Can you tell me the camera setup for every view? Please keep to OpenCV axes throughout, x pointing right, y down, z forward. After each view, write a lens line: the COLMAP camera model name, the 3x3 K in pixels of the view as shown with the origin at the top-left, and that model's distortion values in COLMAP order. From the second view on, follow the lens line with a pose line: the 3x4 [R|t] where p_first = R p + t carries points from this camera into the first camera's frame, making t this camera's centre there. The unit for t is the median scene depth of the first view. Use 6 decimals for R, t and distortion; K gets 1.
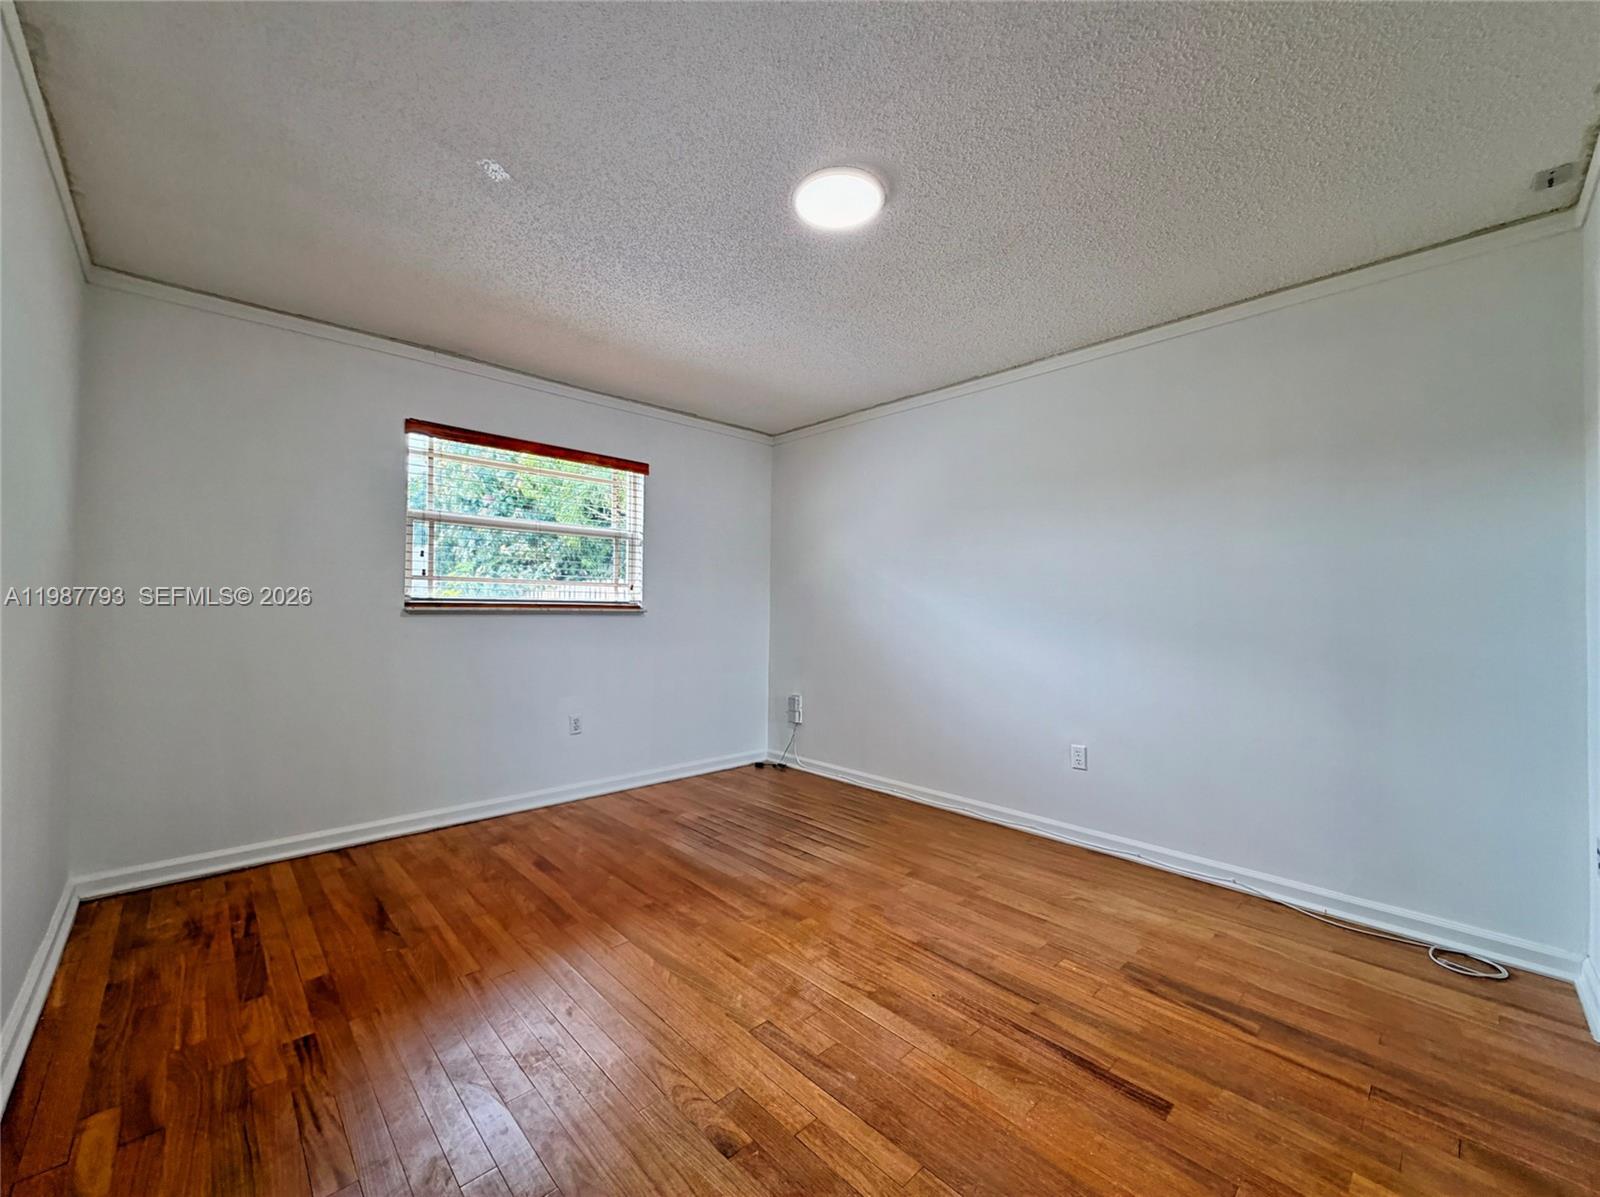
lens RADIAL K [[648.4, 0, 799.9], [0, 648.4, 604.6], [0, 0, 1]] dist [-0.003002, -0.000066]
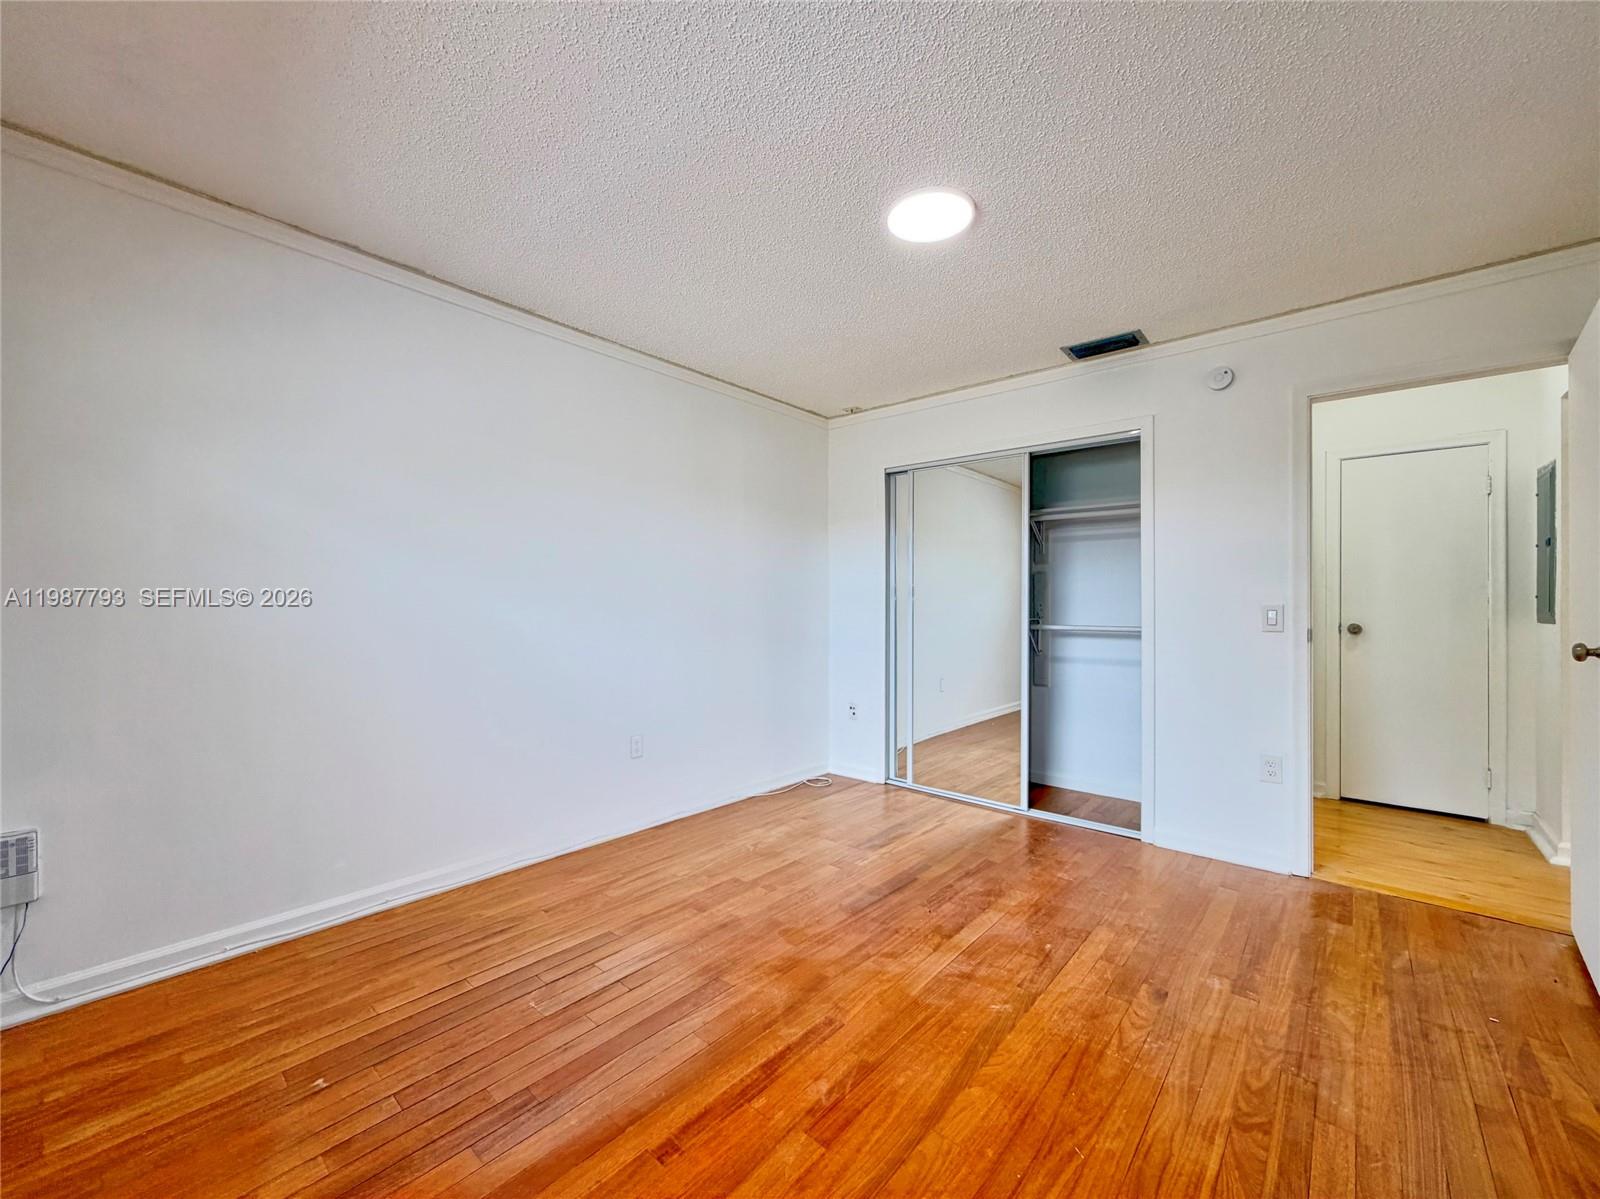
lens RADIAL K [[648.4, 0, 801.2], [0, 648.4, 598.9], [0, 0, 1]] dist [-0.003002, -0.000066]
pose [[-0.110393, 0.000009, 0.993888, -0.814114], [-0.013805, 0.999904, -0.001543, -0.000790], [-0.993792, -0.013891, -0.110382, 1.113631]]
